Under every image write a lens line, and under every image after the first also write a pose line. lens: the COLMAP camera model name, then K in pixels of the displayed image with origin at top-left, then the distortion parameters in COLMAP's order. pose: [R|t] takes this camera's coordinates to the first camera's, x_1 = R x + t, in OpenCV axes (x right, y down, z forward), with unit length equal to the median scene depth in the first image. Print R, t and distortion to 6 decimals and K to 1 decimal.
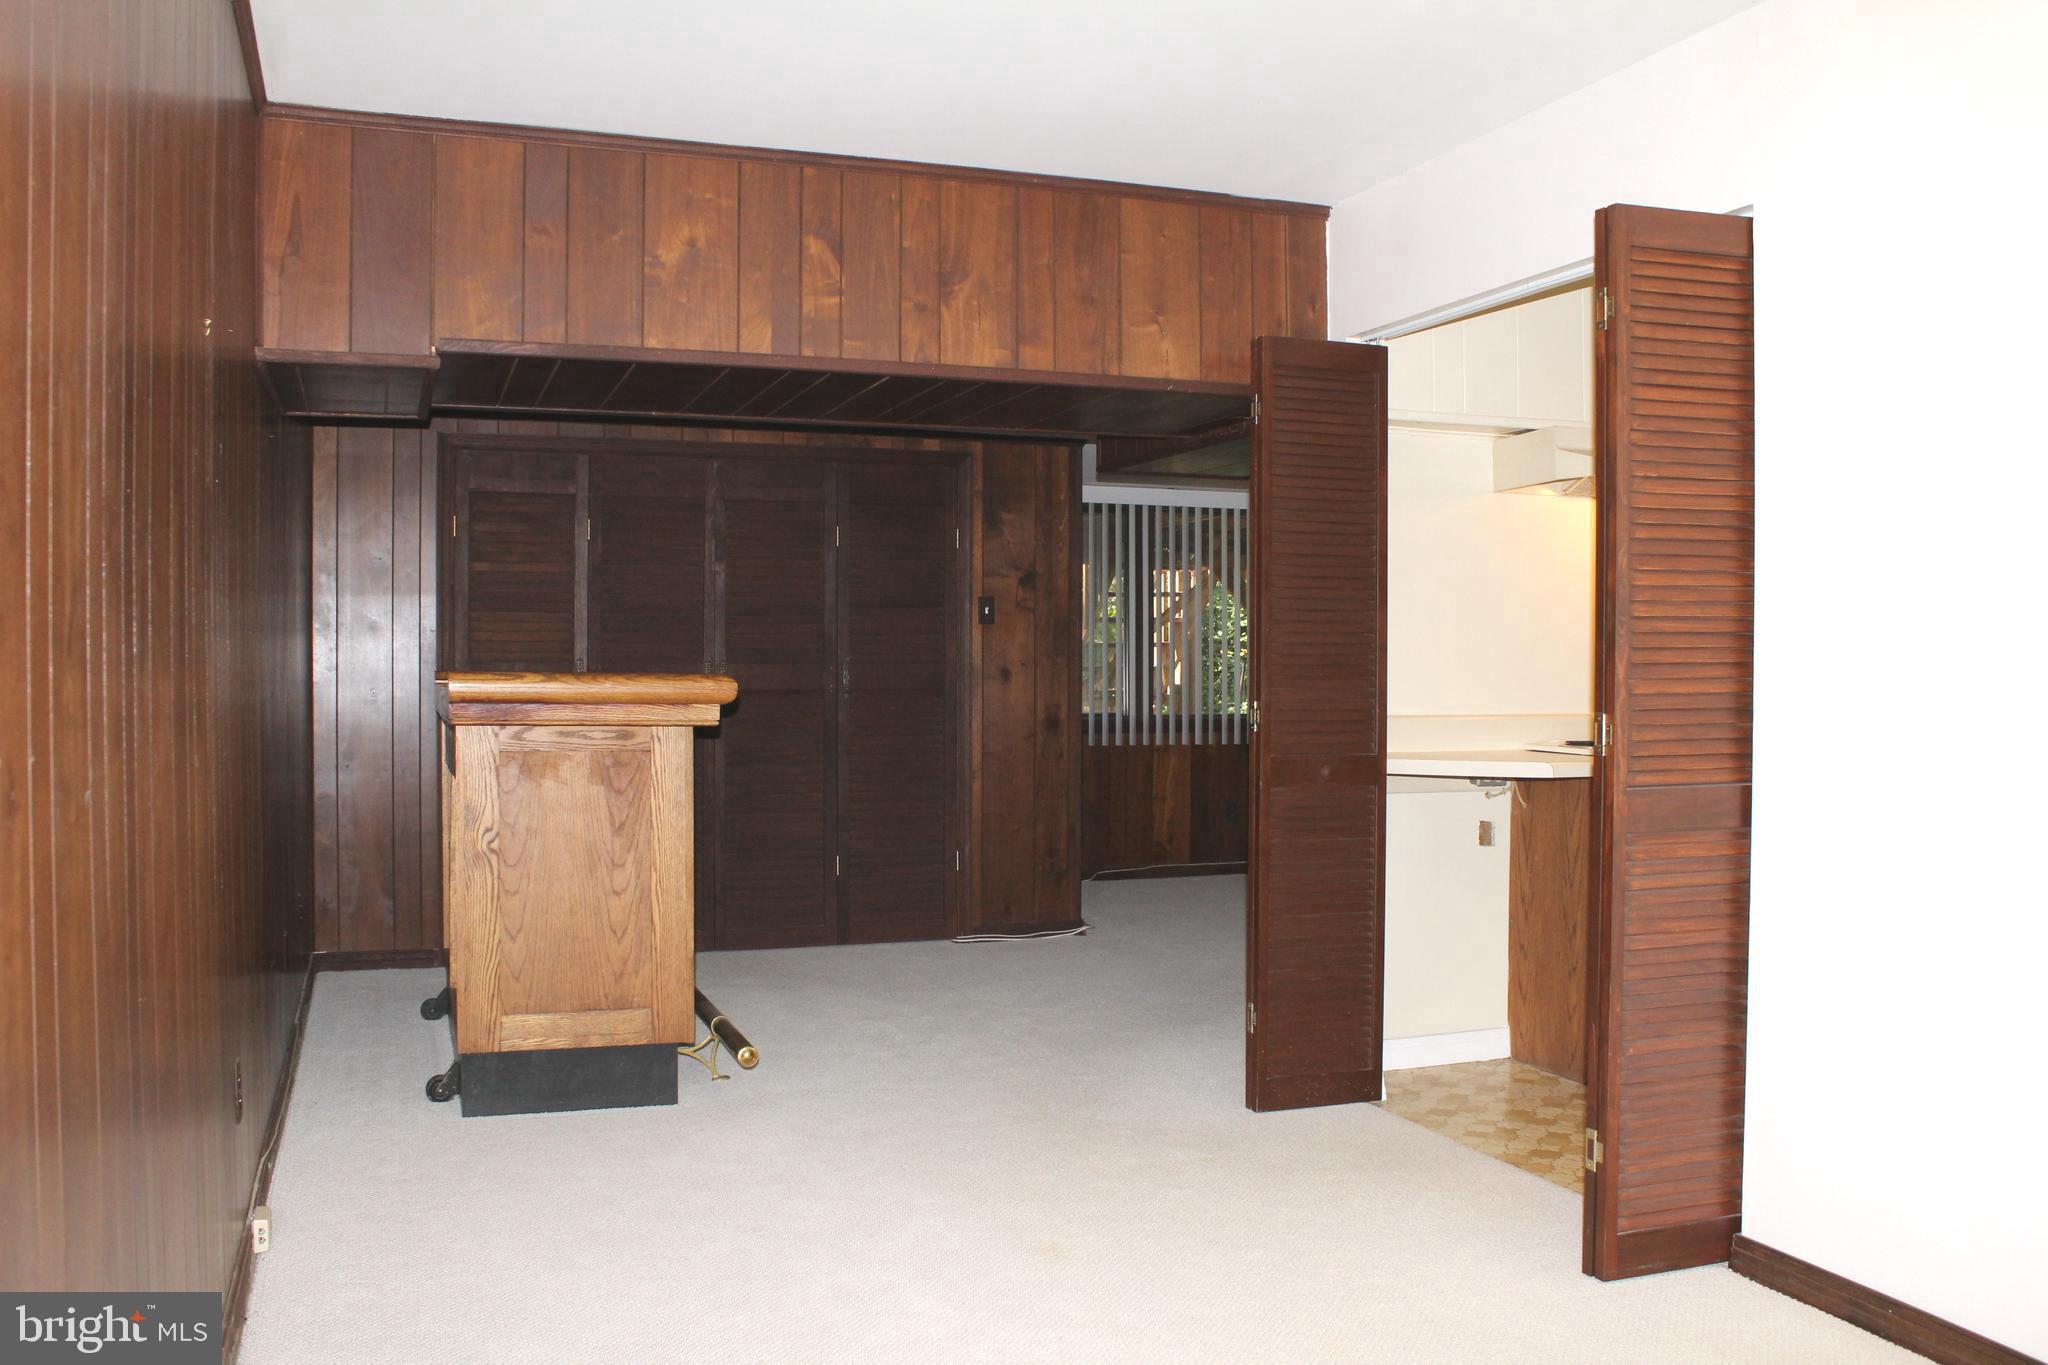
lens RADIAL K [[1818.0, 0, 1000.2], [0, 1818.0, 702.2], [0, 0, 1]] dist [-0.158693, 0.148098]
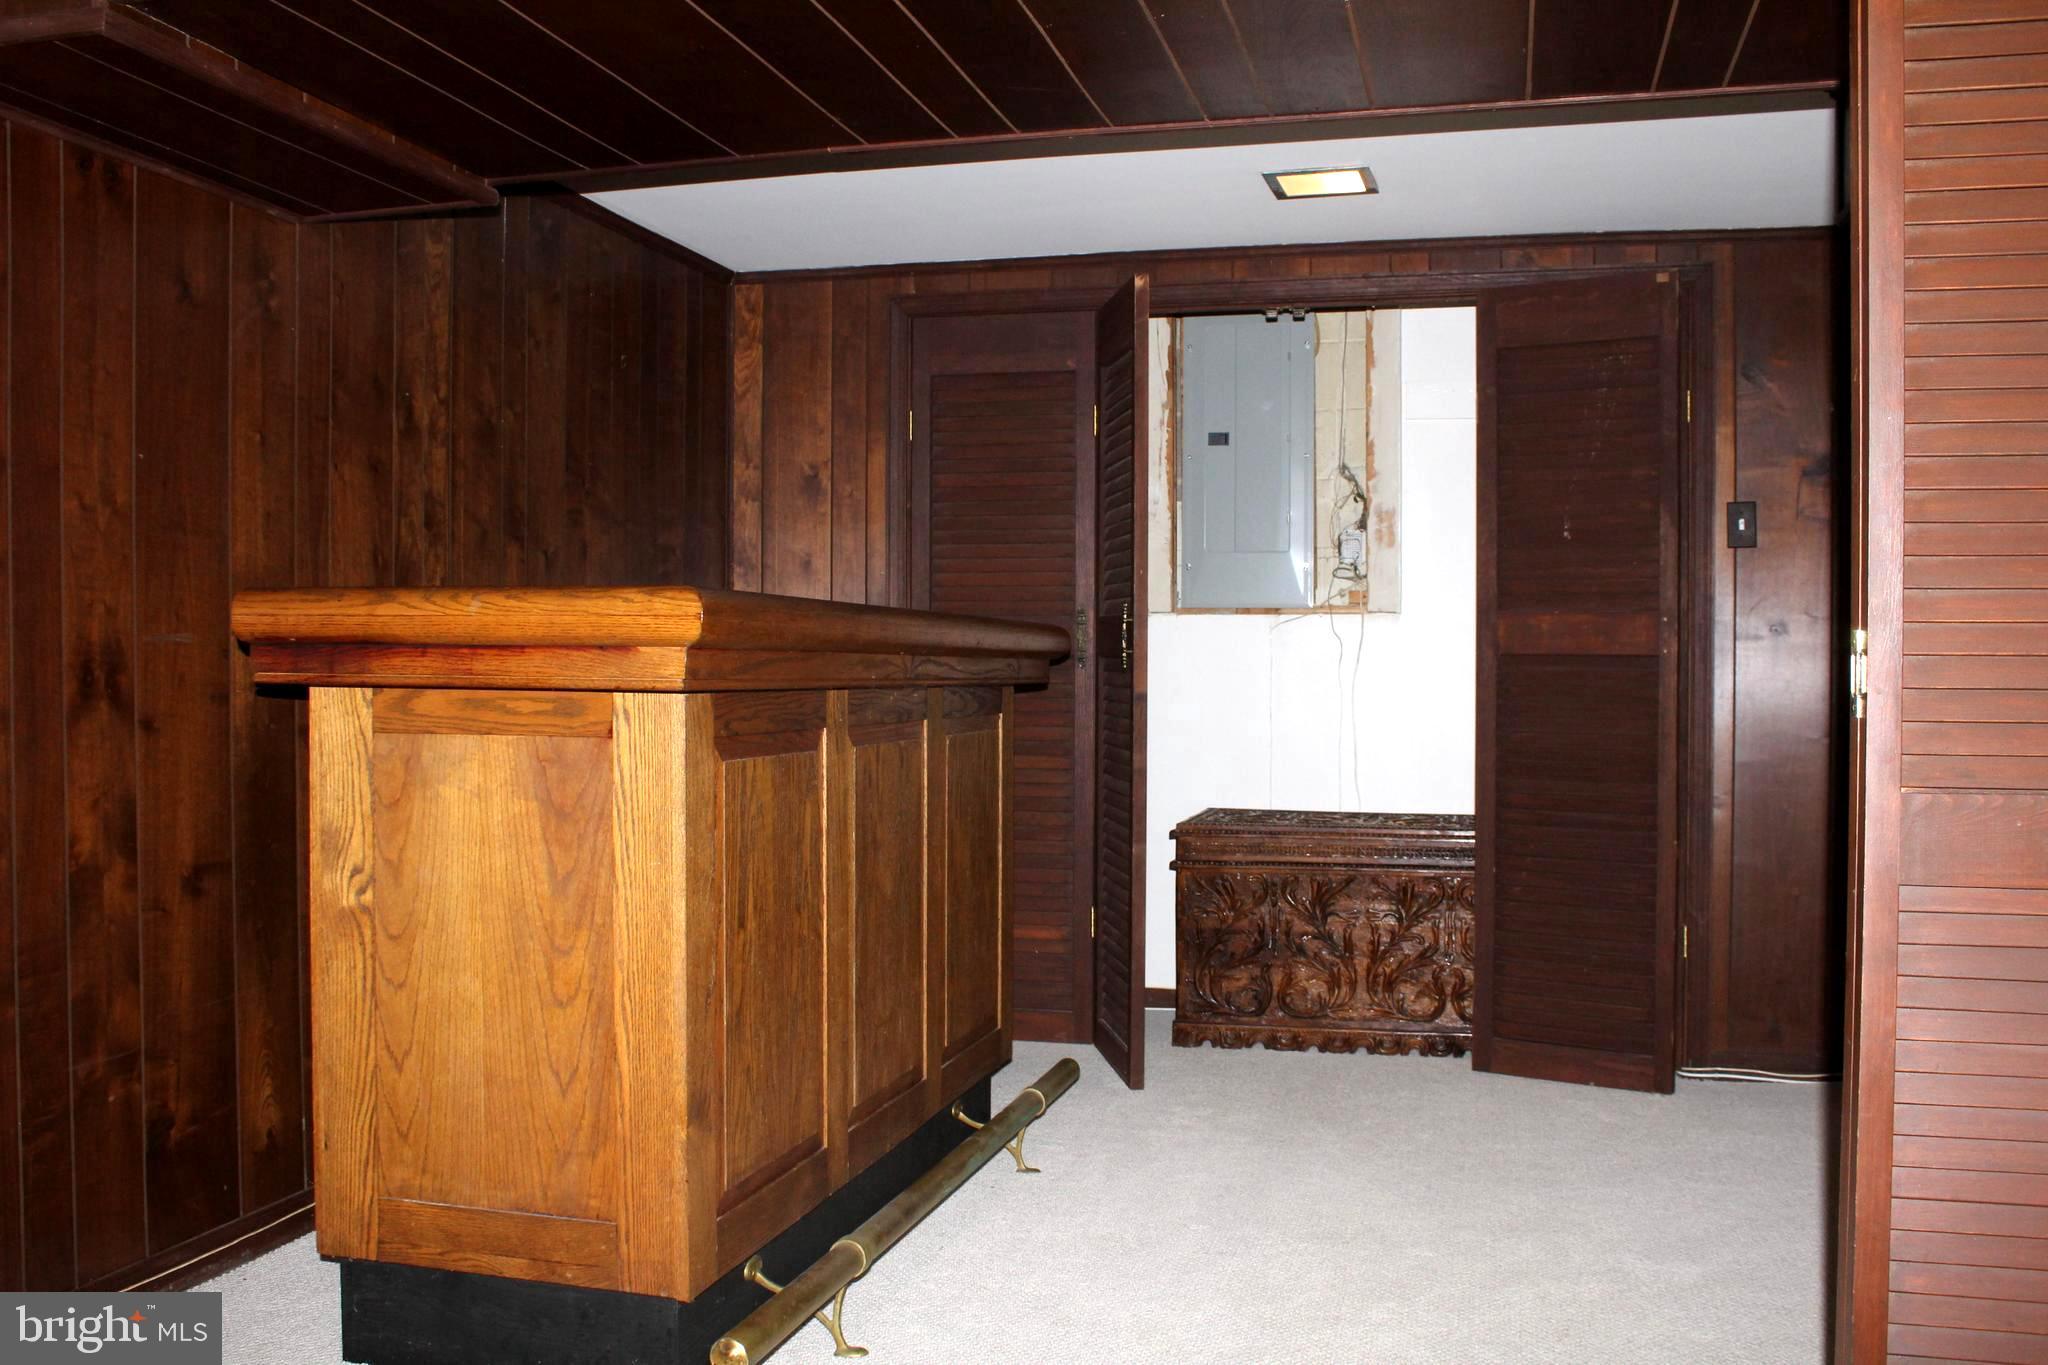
lens RADIAL K [[1818.0, 0, 1000.2], [0, 1818.0, 702.2], [0, 0, 1]] dist [-0.158693, 0.148098]
pose [[0.823624, 0.013311, -0.566980, 0.196081], [-0.013538, 0.999901, 0.003808, 0.012616], [0.566975, 0.004540, 0.823723, 0.632420]]
